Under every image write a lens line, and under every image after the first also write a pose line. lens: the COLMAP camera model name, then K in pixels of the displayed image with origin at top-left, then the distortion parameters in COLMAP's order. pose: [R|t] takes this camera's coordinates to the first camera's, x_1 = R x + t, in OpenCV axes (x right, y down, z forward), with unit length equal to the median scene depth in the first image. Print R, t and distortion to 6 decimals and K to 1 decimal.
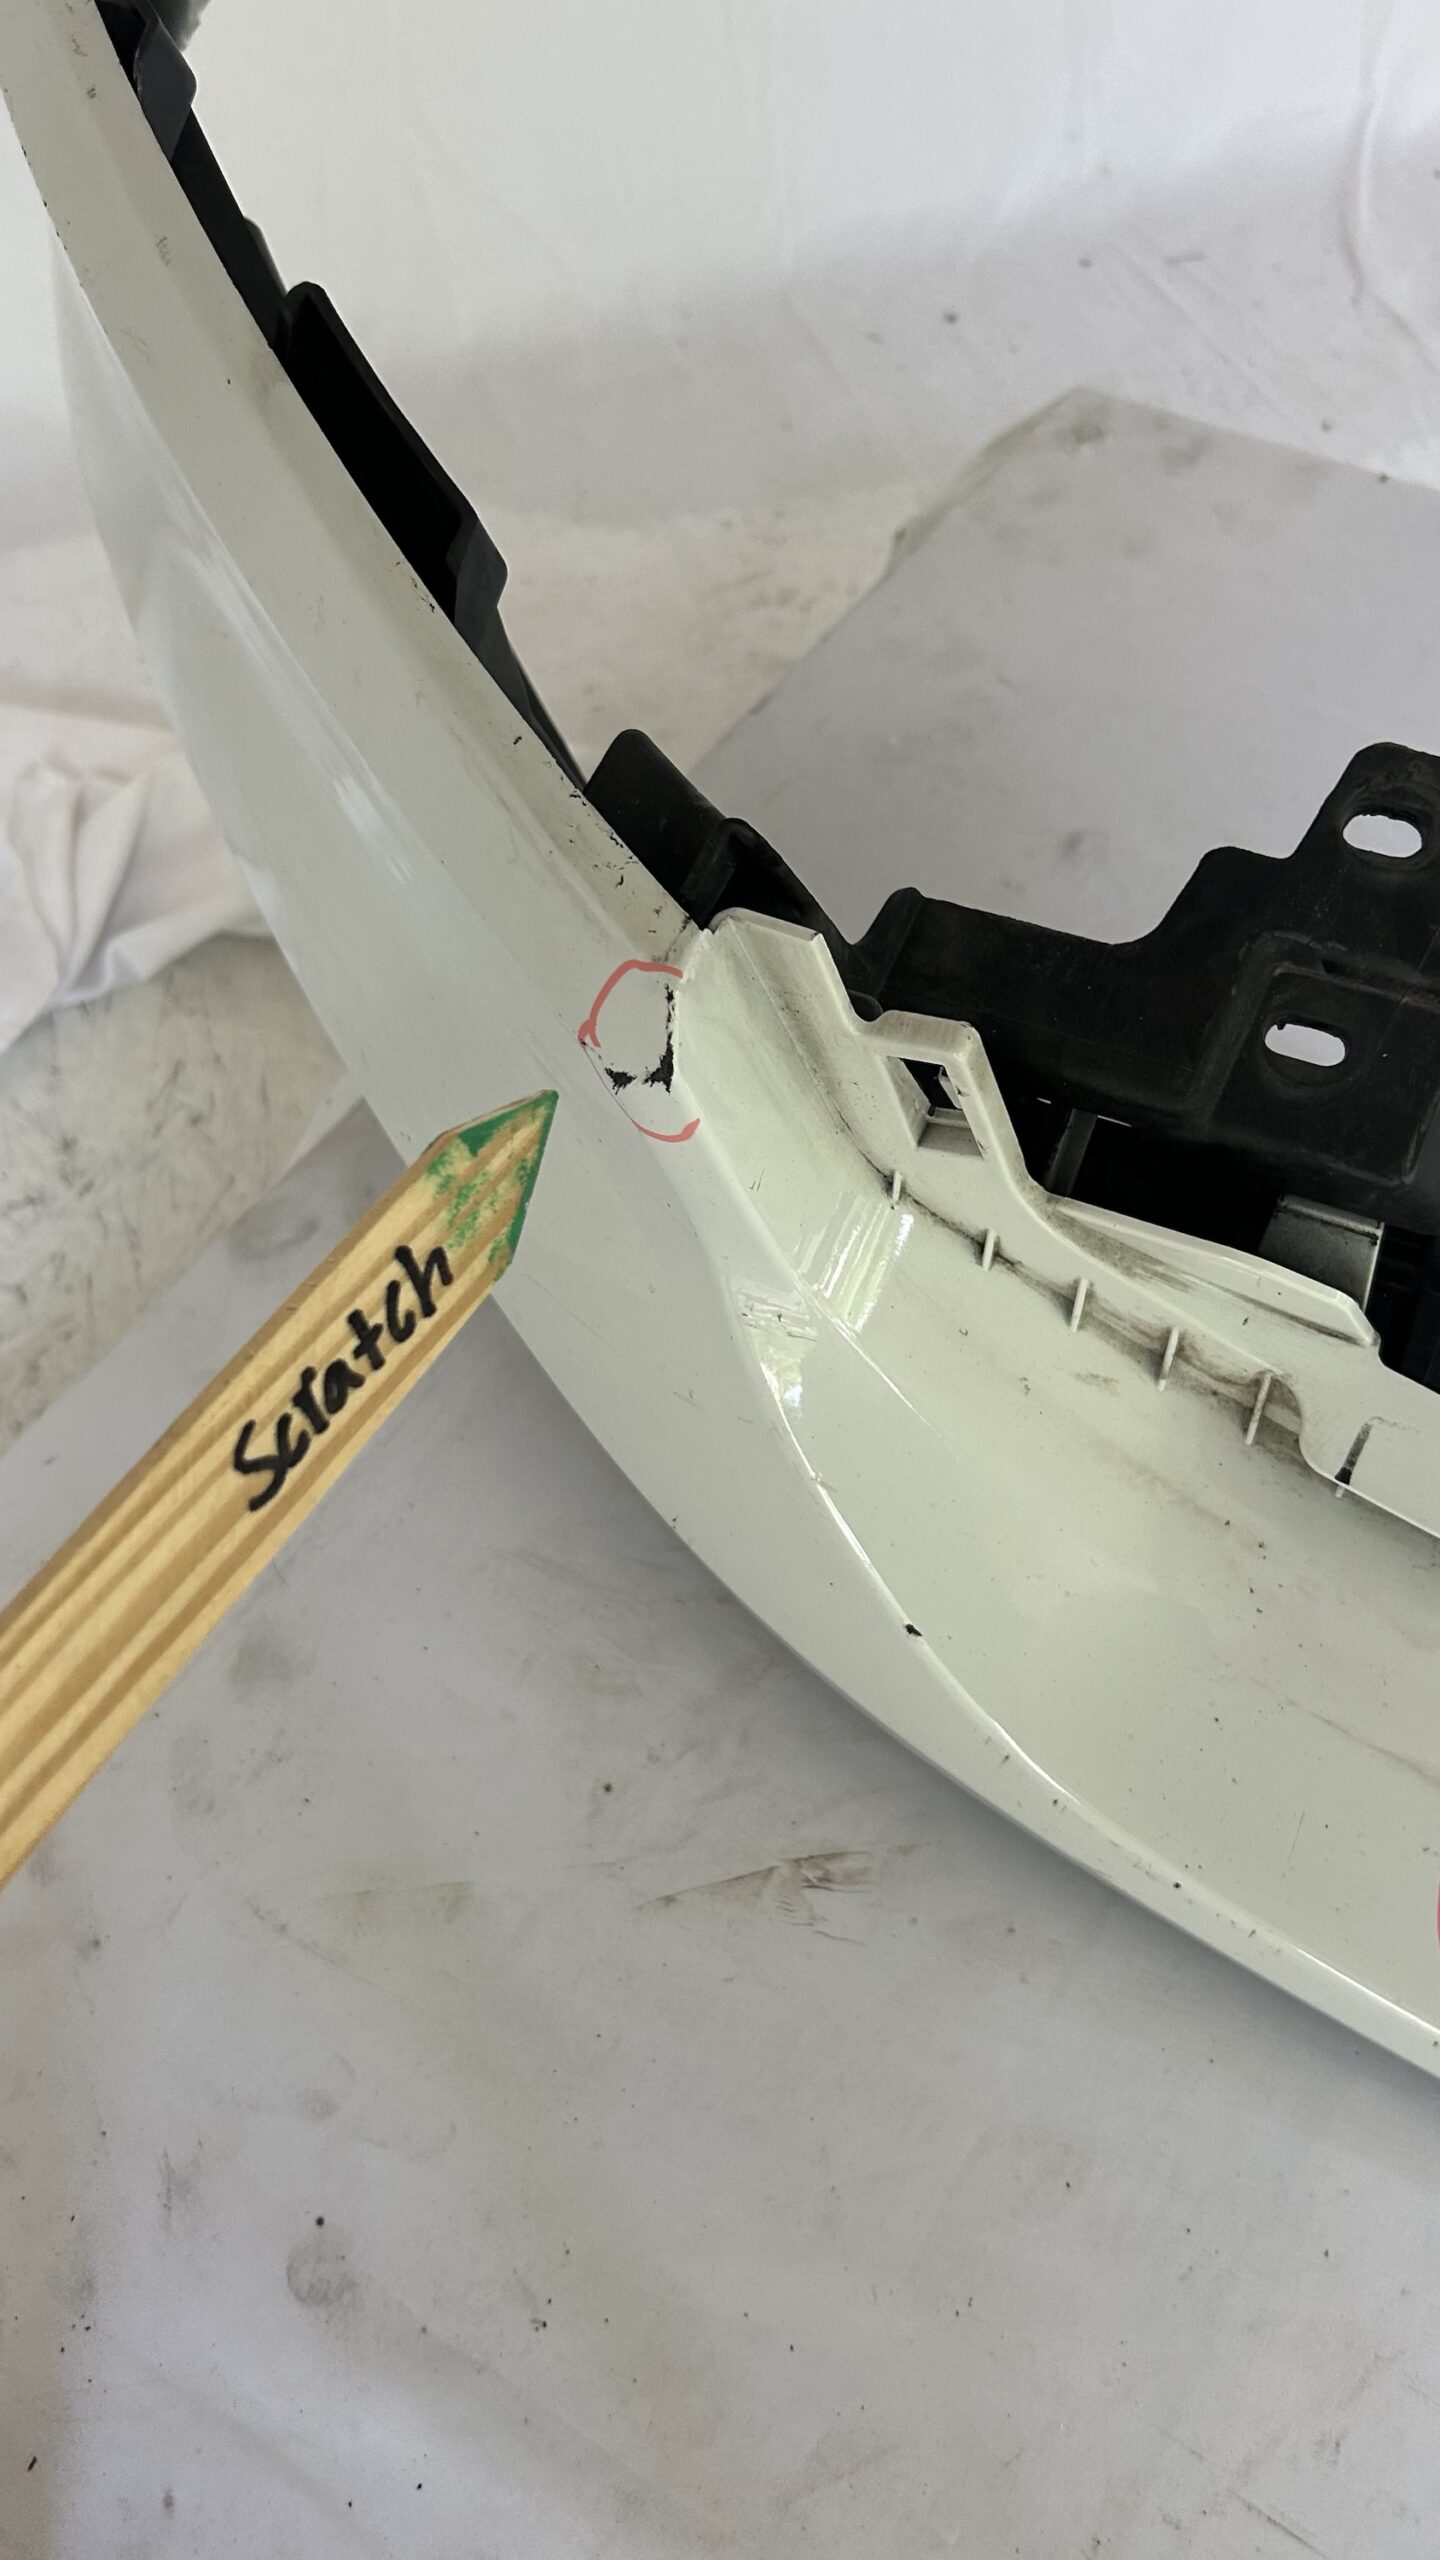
lens RADIAL K [[1960.1, 0, 713.3], [0, 1960.1, 1278.5], [0, 0, 1]] dist [0.030198, -0.027473]
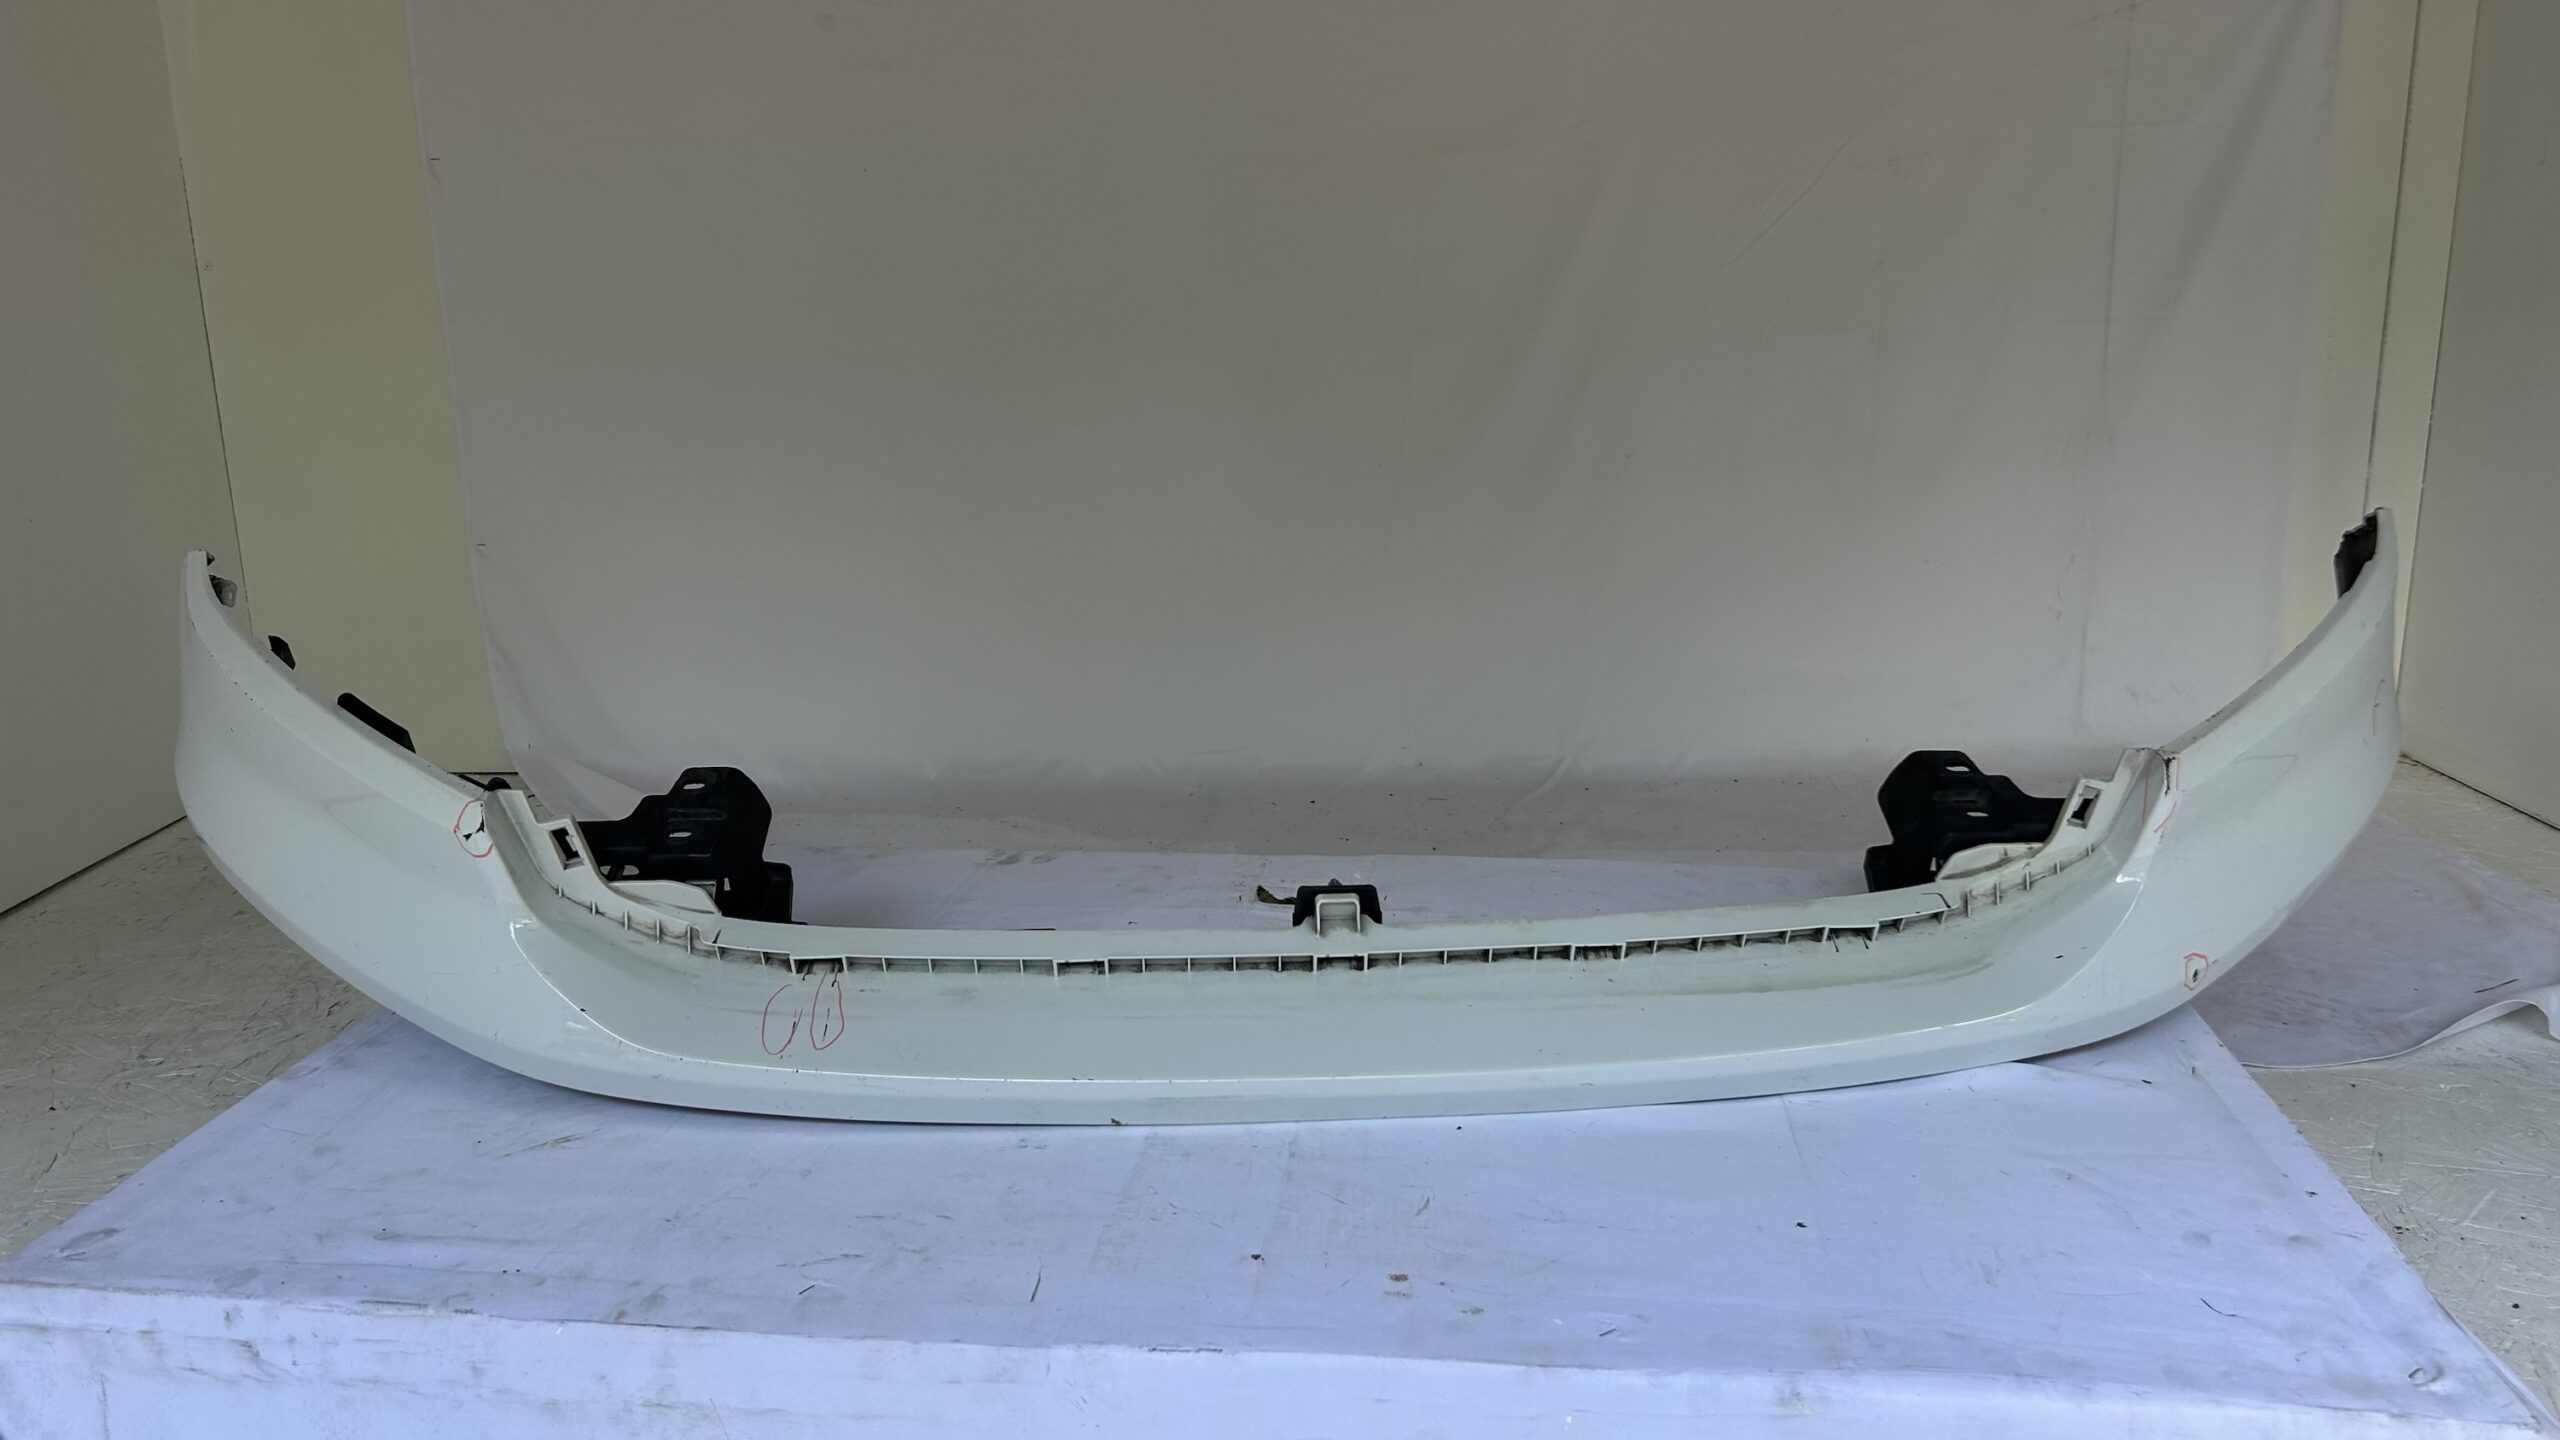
lens RADIAL K [[1960.1, 0, 1273.8], [0, 1960.1, 721.2], [0, 0, 1]] dist [0.030198, -0.027473]
pose [[0.909687, -0.083082, 0.406899, -0.134513], [0.319834, 0.765136, -0.558813, 1.958293], [-0.264906, 0.638485, 0.722607, -1.865675]]
